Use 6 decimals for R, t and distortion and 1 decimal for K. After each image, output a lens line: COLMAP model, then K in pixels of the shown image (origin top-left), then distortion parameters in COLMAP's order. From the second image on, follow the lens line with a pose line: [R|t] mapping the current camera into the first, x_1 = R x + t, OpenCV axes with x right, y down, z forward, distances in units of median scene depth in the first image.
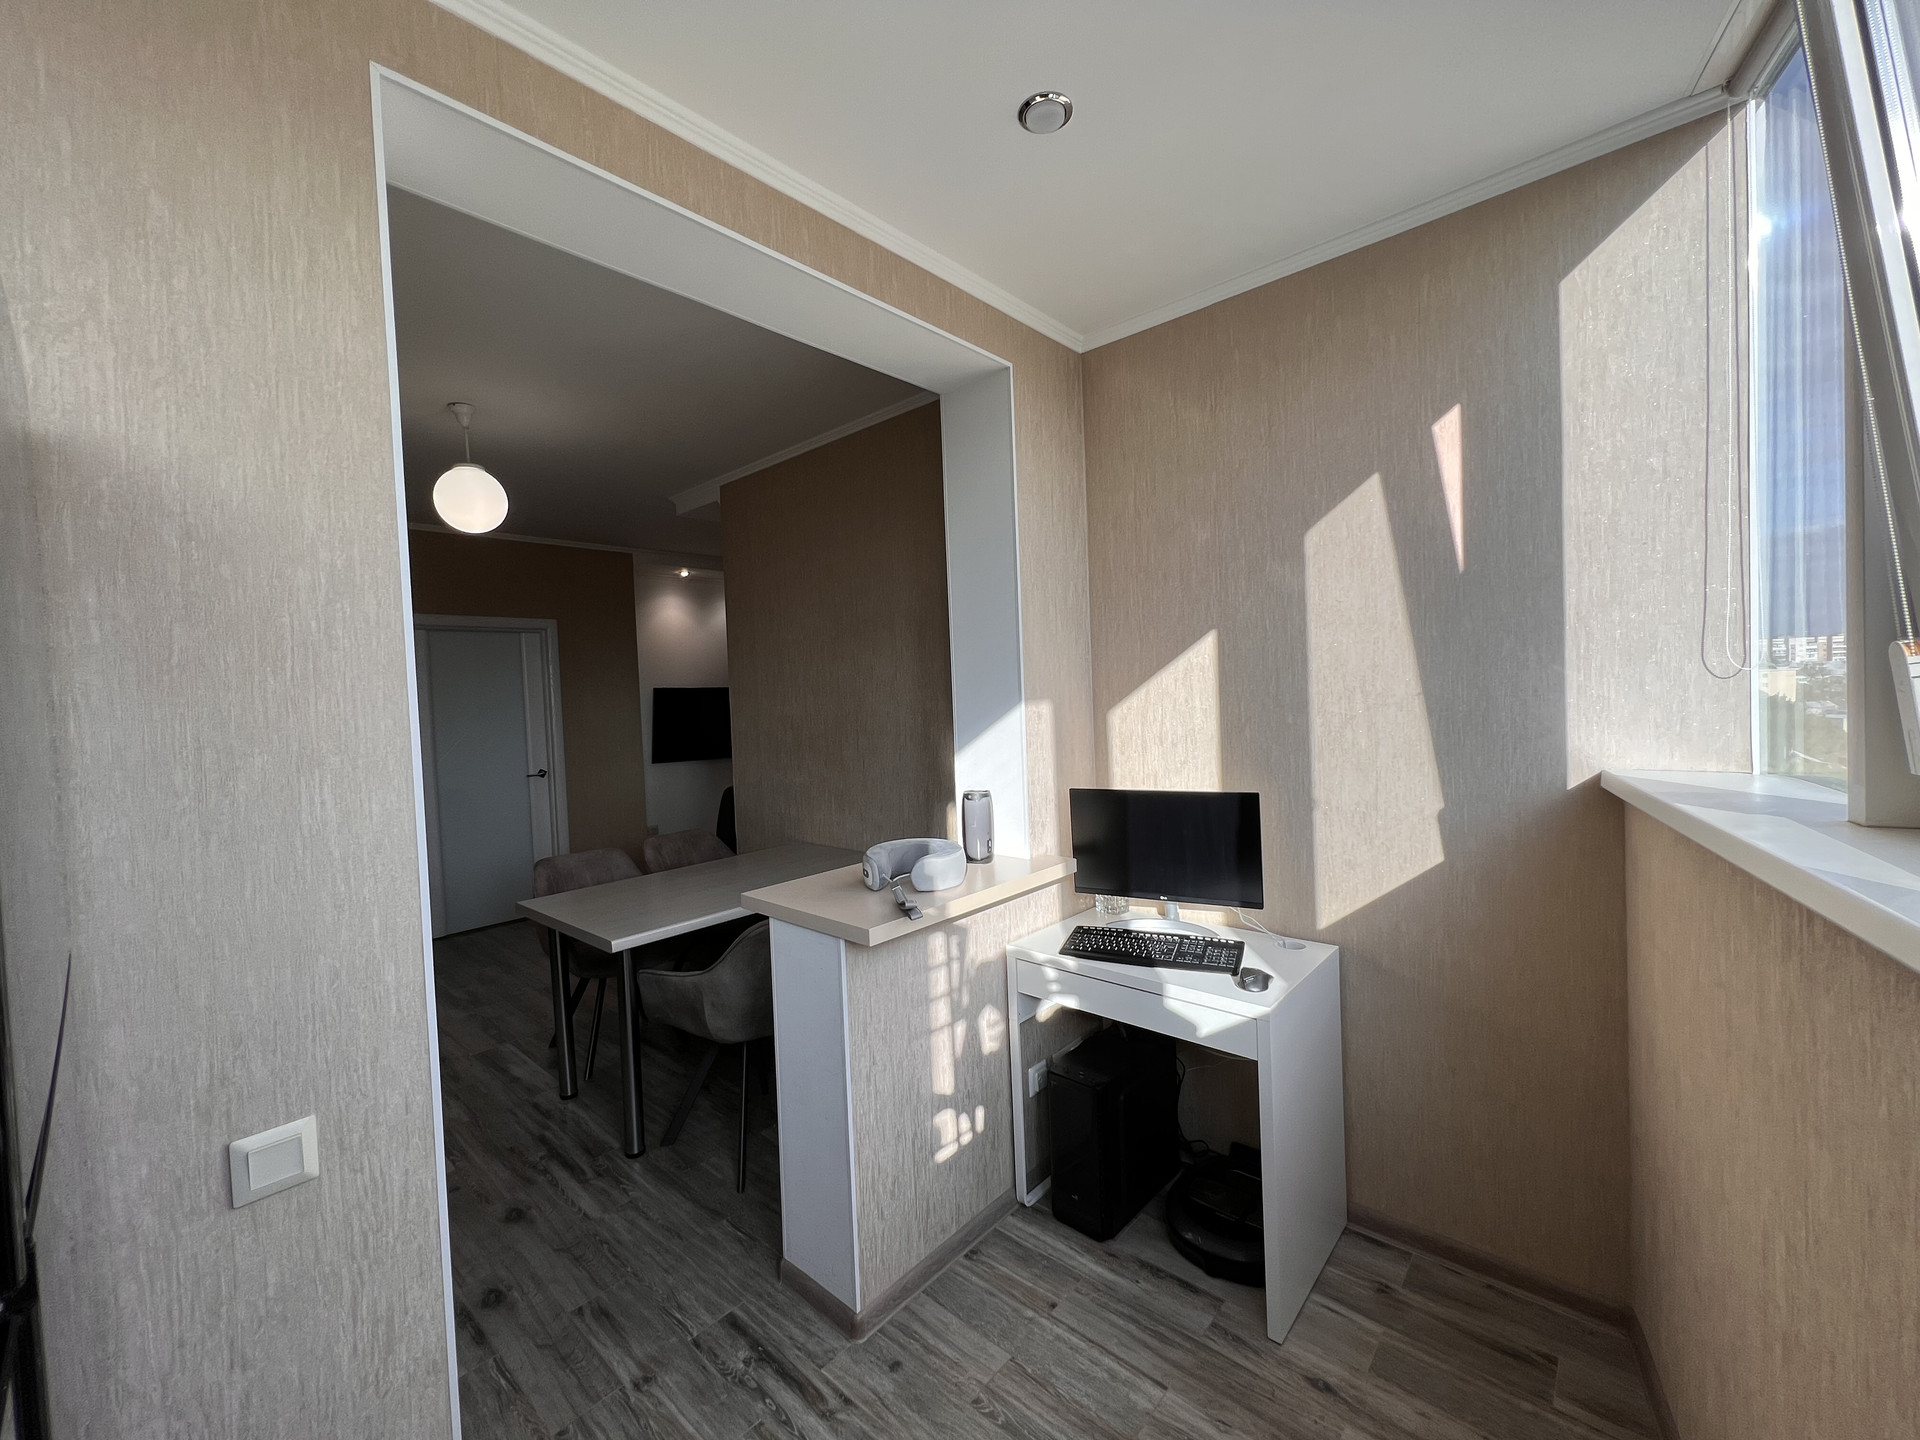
lens RADIAL K [[767.8, 0, 941.9], [0, 767.8, 712.7], [0, 0, 1]] dist [0.000124, -0.000072]
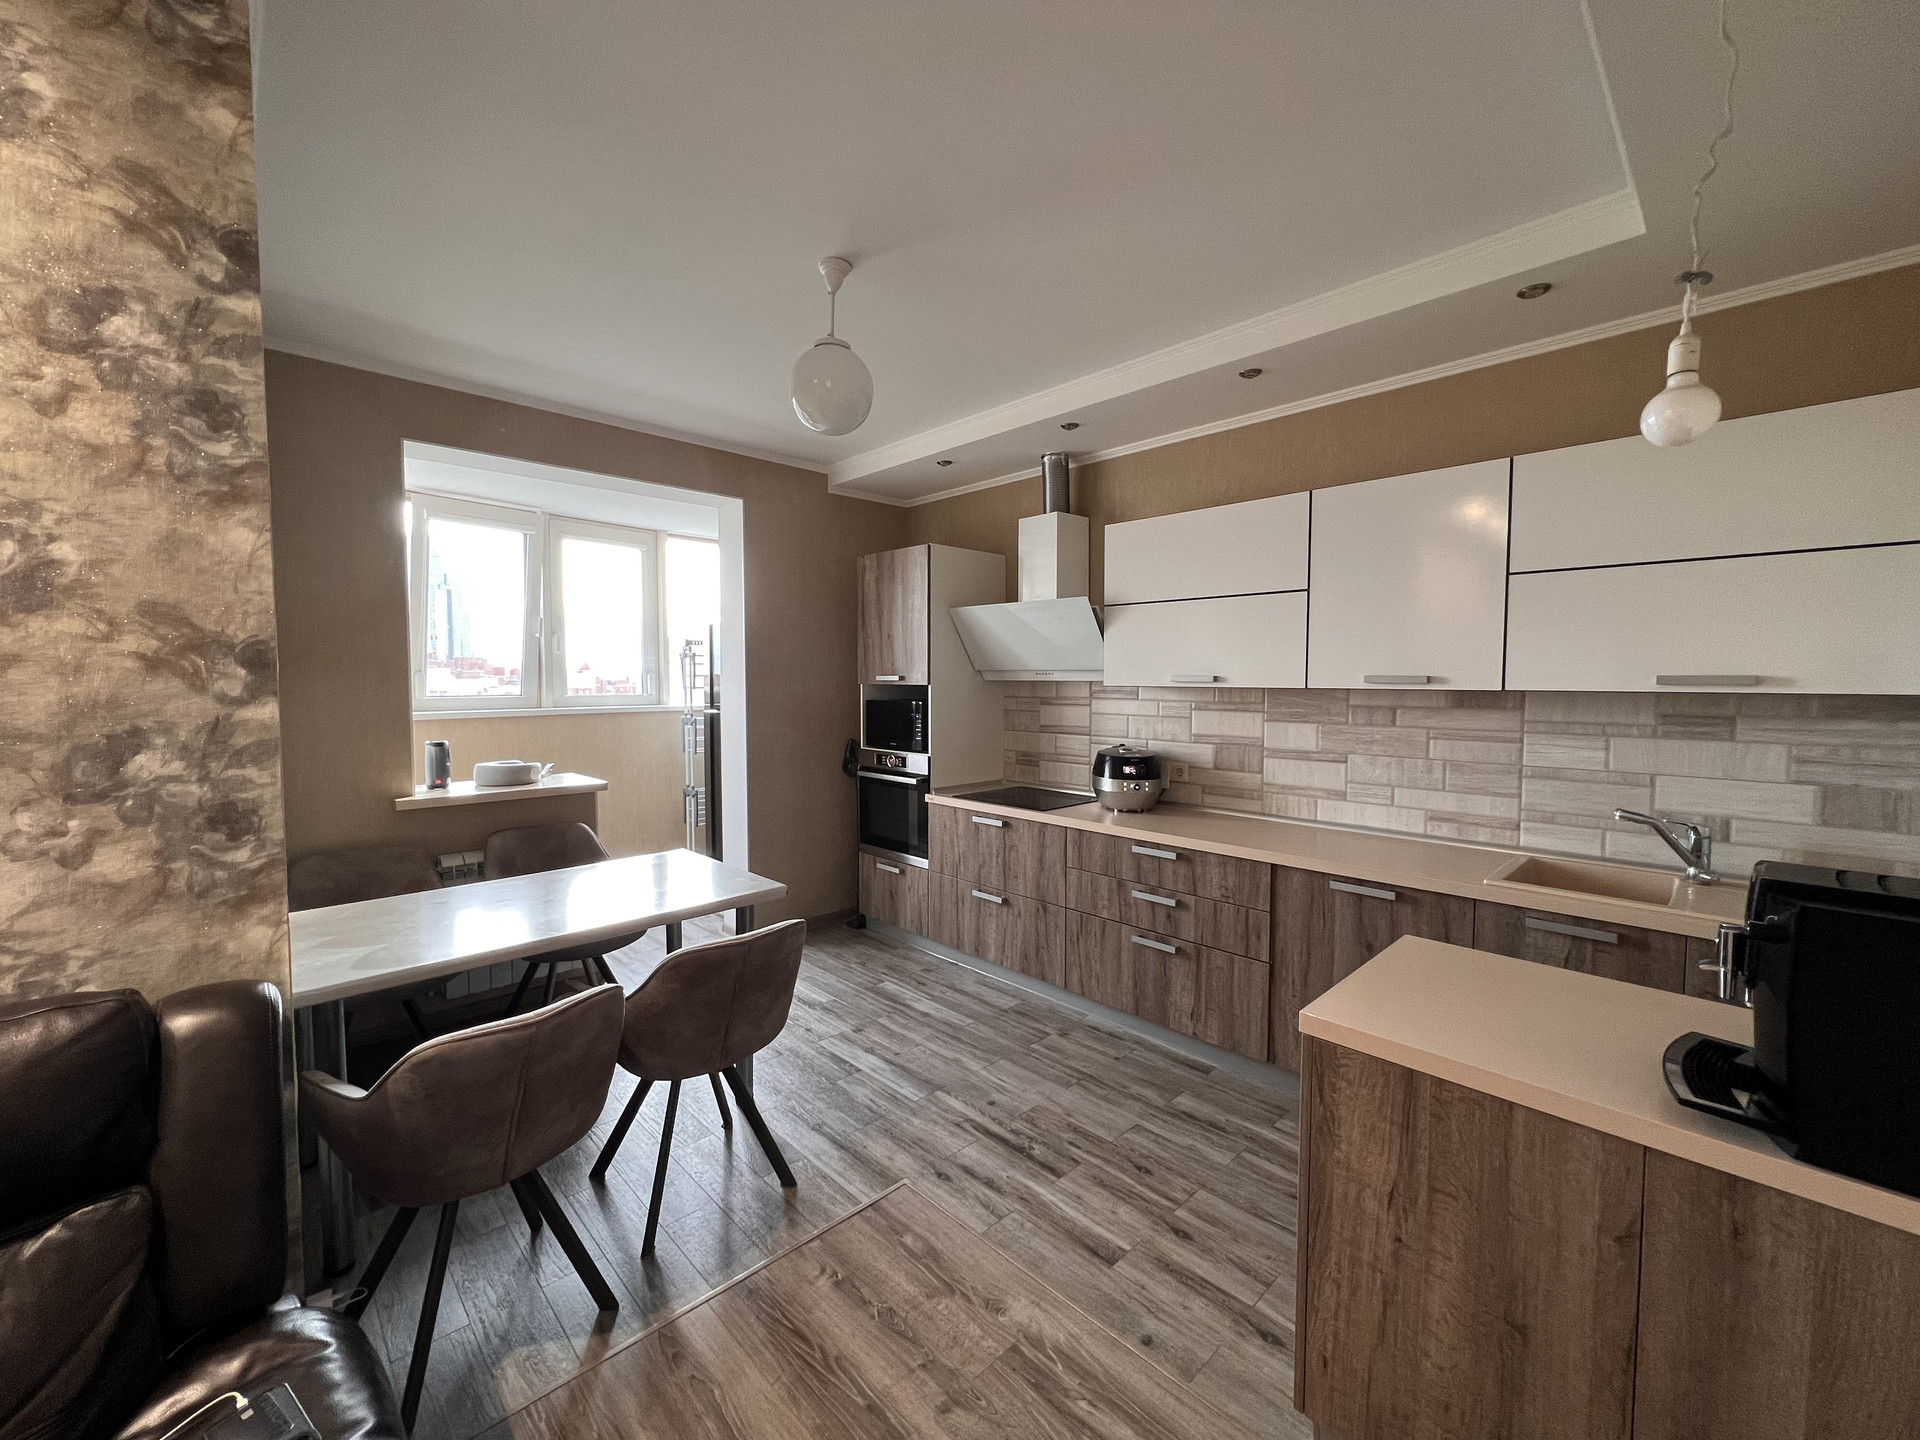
lens RADIAL K [[774.7, 0, 957.2], [0, 774.7, 715.6], [0, 0, 1]] dist [-0.001393, 0.000378]
pose [[-0.997441, 0.034322, 0.062717, -0.561093], [0.038586, 0.996933, 0.068088, -0.008618], [-0.060187, 0.070334, -0.995706, 1.294081]]
